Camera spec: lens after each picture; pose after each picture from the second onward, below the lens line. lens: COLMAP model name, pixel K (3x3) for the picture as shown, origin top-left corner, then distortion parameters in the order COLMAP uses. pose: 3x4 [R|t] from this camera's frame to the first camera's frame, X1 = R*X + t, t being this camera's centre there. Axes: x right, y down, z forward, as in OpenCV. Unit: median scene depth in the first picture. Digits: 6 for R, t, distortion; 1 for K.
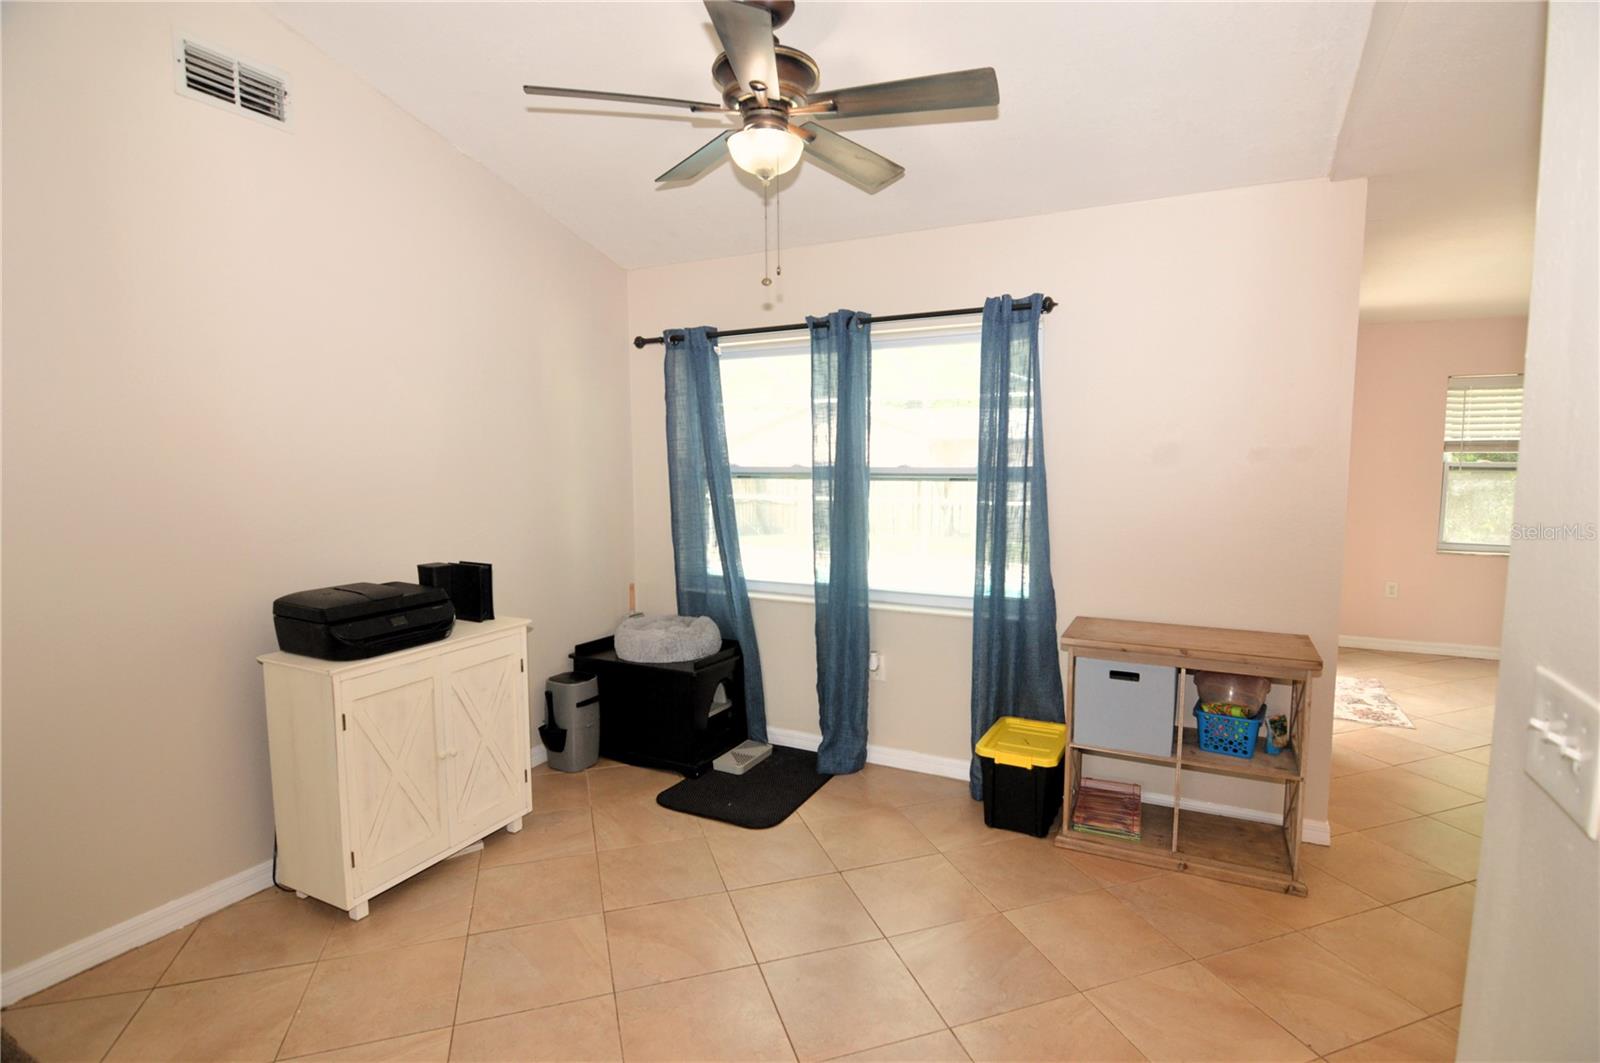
lens RADIAL K [[781.0, 0, 817.5], [0, 781.0, 531.8], [0, 0, 1]] dist [-0.003122, -0.013359]
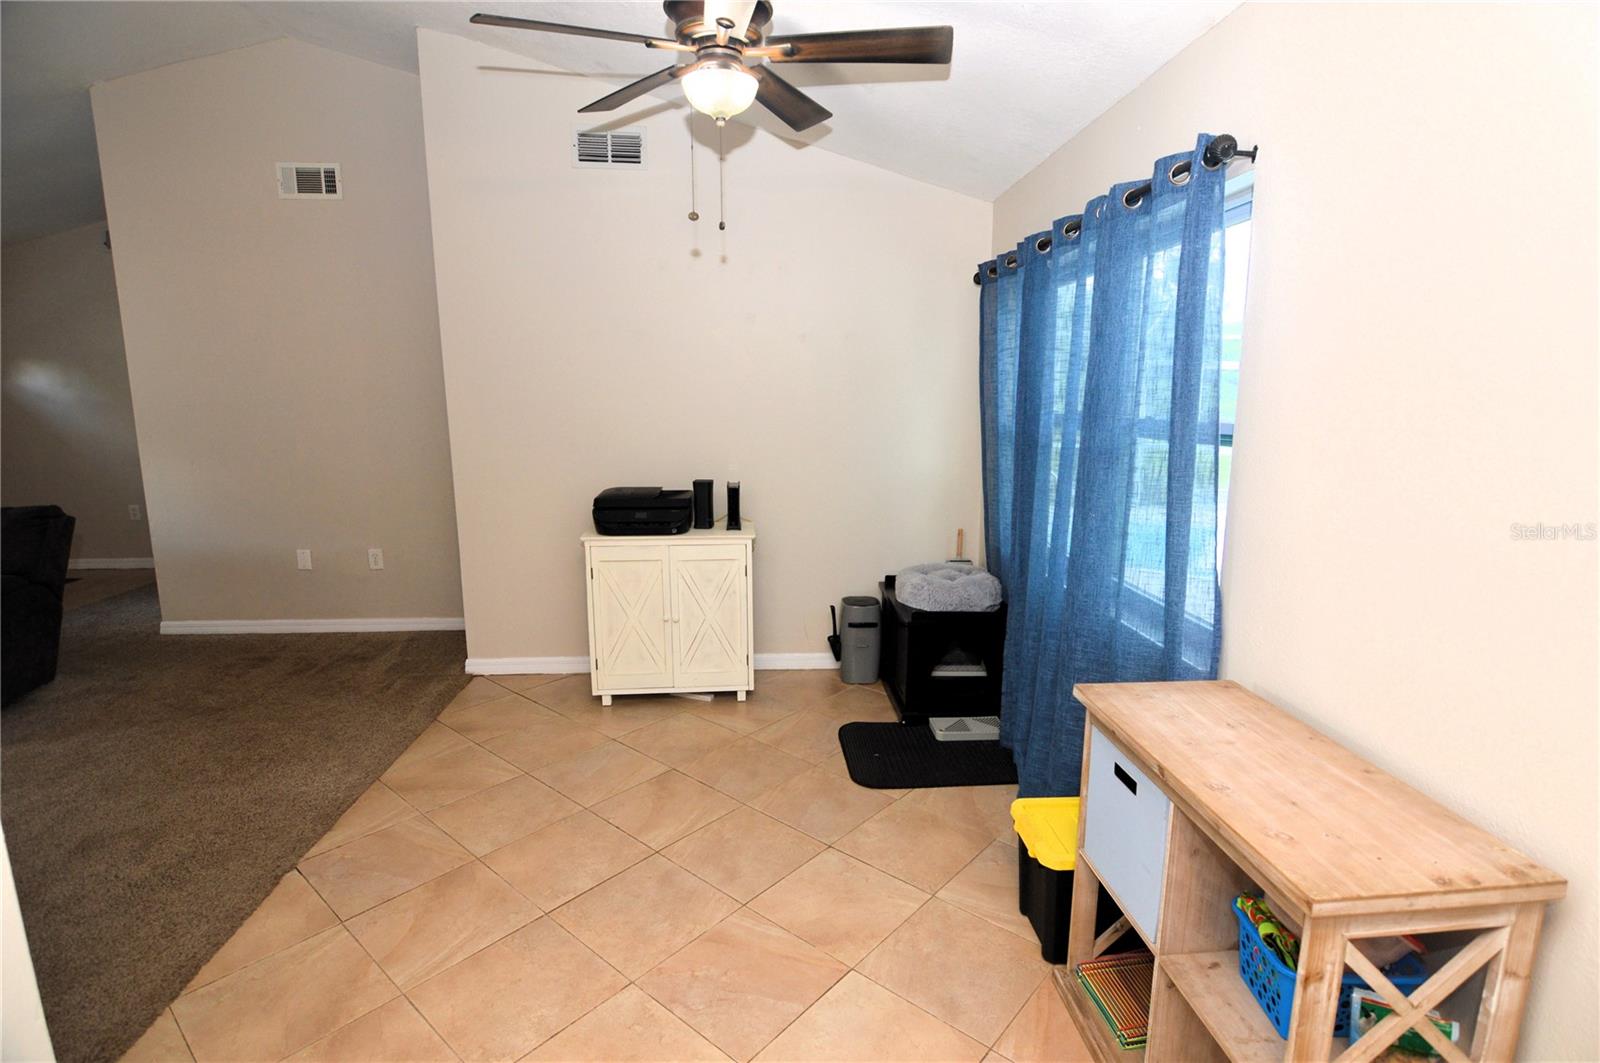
lens RADIAL K [[781.0, 0, 817.5], [0, 781.0, 531.8], [0, 0, 1]] dist [-0.003122, -0.013359]
pose [[0.517202, 0.159909, -0.840792, 0.772588], [-0.094781, 0.987049, 0.129422, -0.065502], [0.850599, 0.012753, 0.525660, 0.492205]]
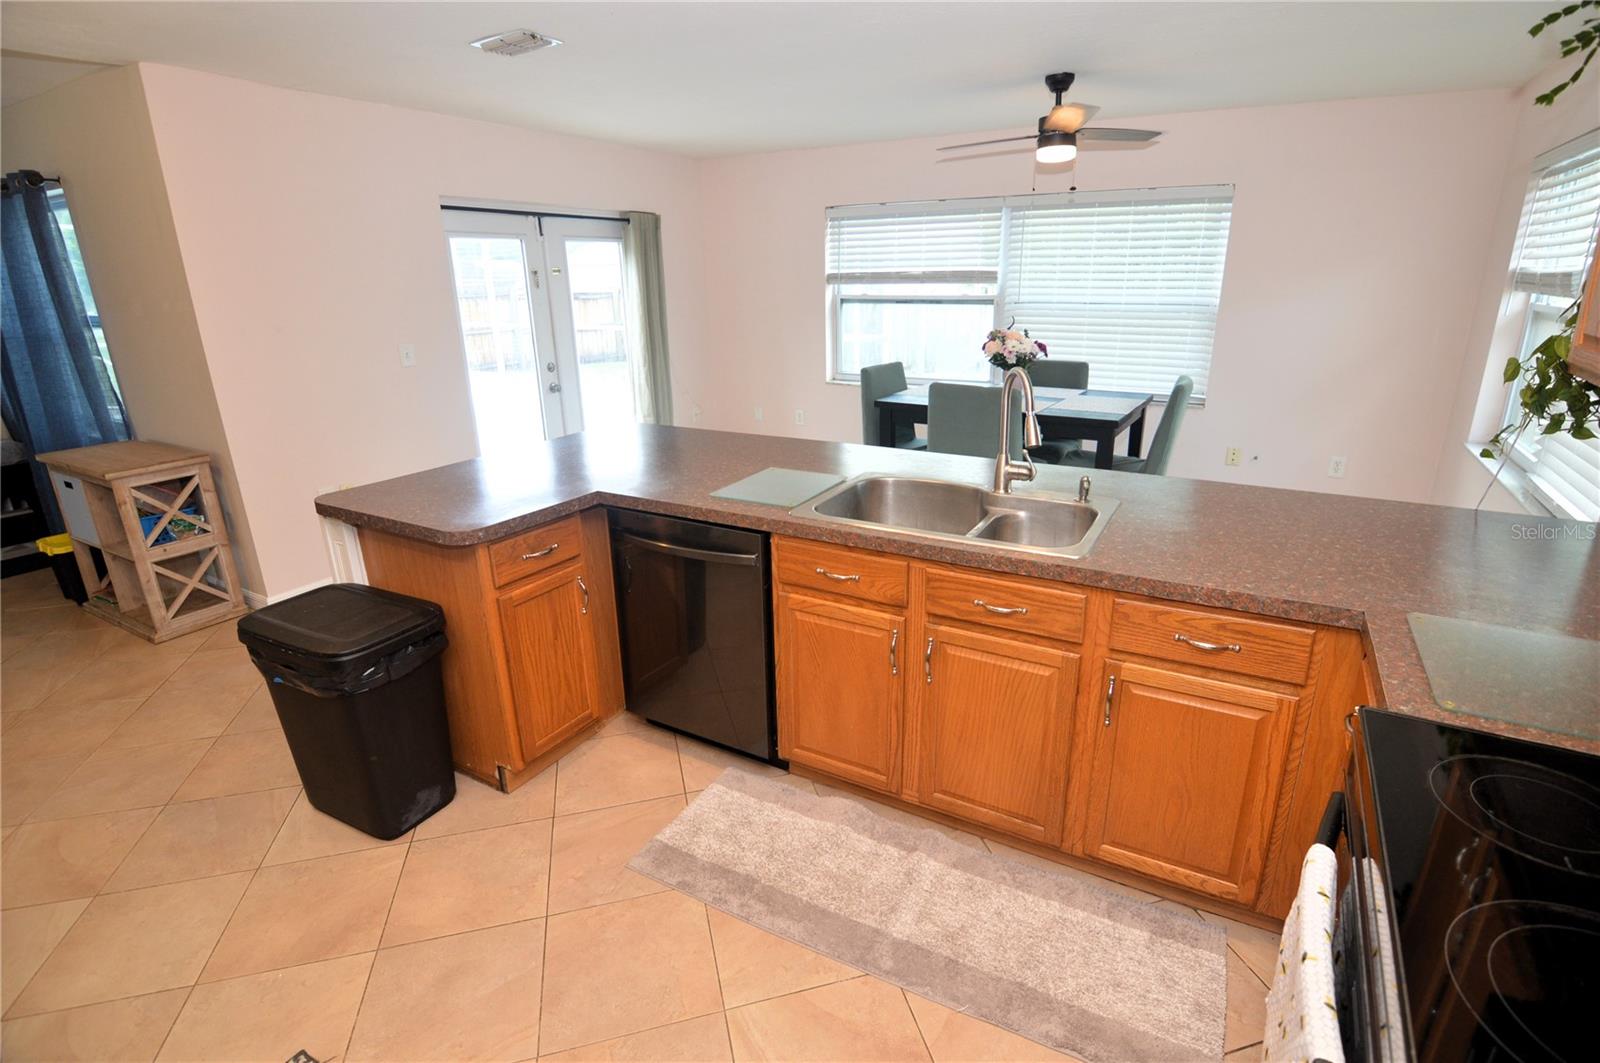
lens RADIAL K [[781.0, 0, 817.5], [0, 781.0, 531.8], [0, 0, 1]] dist [-0.003122, -0.013359]
pose [[0.997785, 0.013405, -0.065163, 1.785034], [0.001245, 0.975557, 0.219744, -0.025056], [0.066516, -0.219339, 0.973379, -0.192828]]
